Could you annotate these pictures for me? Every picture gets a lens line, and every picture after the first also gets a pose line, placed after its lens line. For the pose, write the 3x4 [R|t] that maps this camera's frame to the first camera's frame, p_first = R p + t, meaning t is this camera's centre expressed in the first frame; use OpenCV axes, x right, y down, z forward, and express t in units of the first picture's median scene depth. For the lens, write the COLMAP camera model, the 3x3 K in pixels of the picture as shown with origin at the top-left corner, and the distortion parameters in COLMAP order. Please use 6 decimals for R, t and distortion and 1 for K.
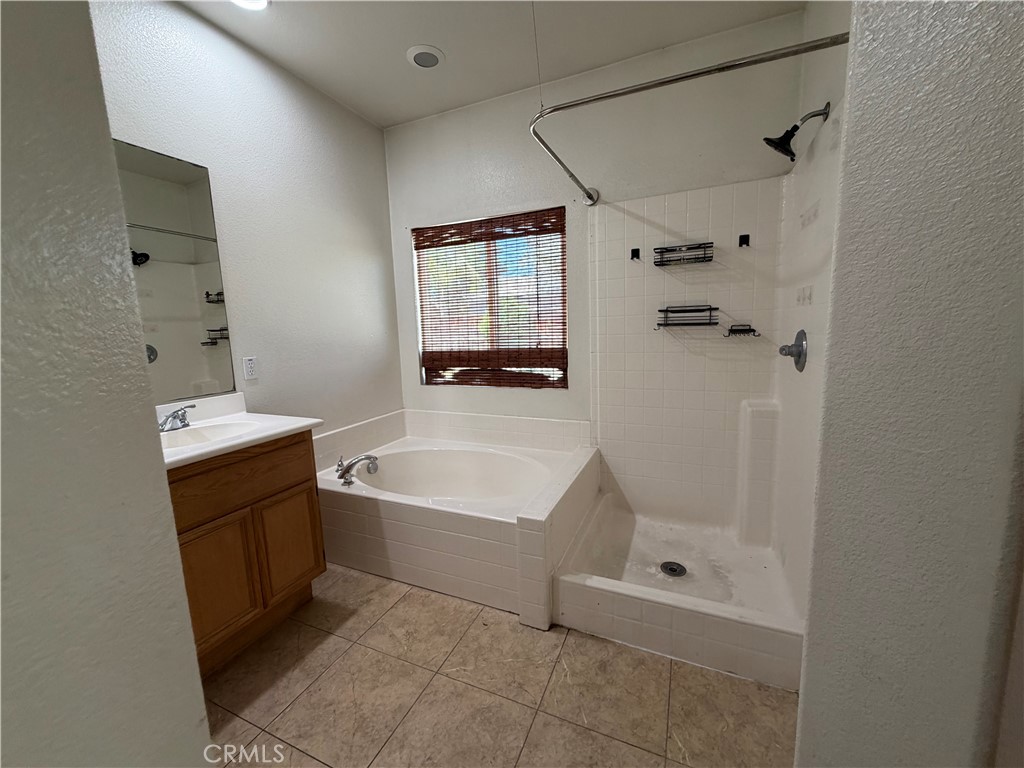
lens RADIAL K [[408.1, 0, 512.0], [0, 408.1, 384.0], [0, 0, 1]] dist [-0.000274, 0.000059]
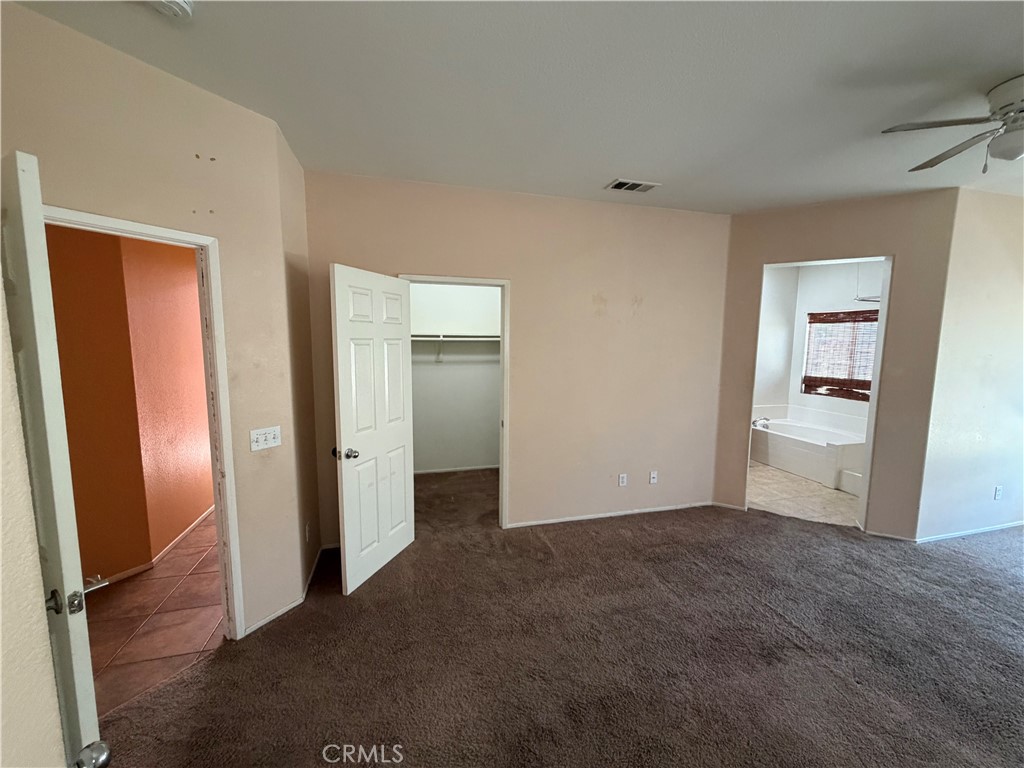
lens RADIAL K [[408.1, 0, 512.0], [0, 408.1, 384.0], [0, 0, 1]] dist [-0.000274, 0.000059]
pose [[0.624423, 0.125651, -0.770913, 0.559433], [-0.137667, 0.989229, 0.049727, 0.072589], [0.768859, 0.075078, 0.634996, -1.751133]]
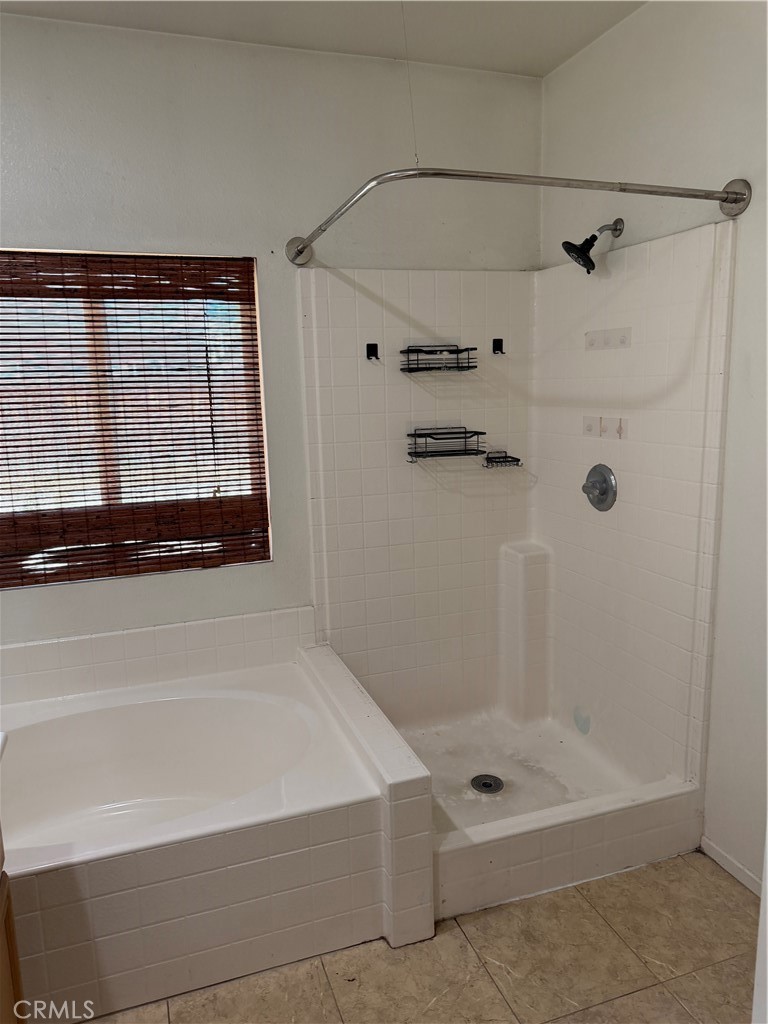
lens RADIAL K [[713.2, 0, 384.0], [0, 713.2, 512.0], [0, 0, 1]] dist [0.050481, -0.056035]
pose [[0.735167, -0.106013, 0.669545, -0.536363], [0.096393, 0.994008, 0.051547, -0.120228], [-0.670998, 0.026644, 0.740981, 0.124719]]
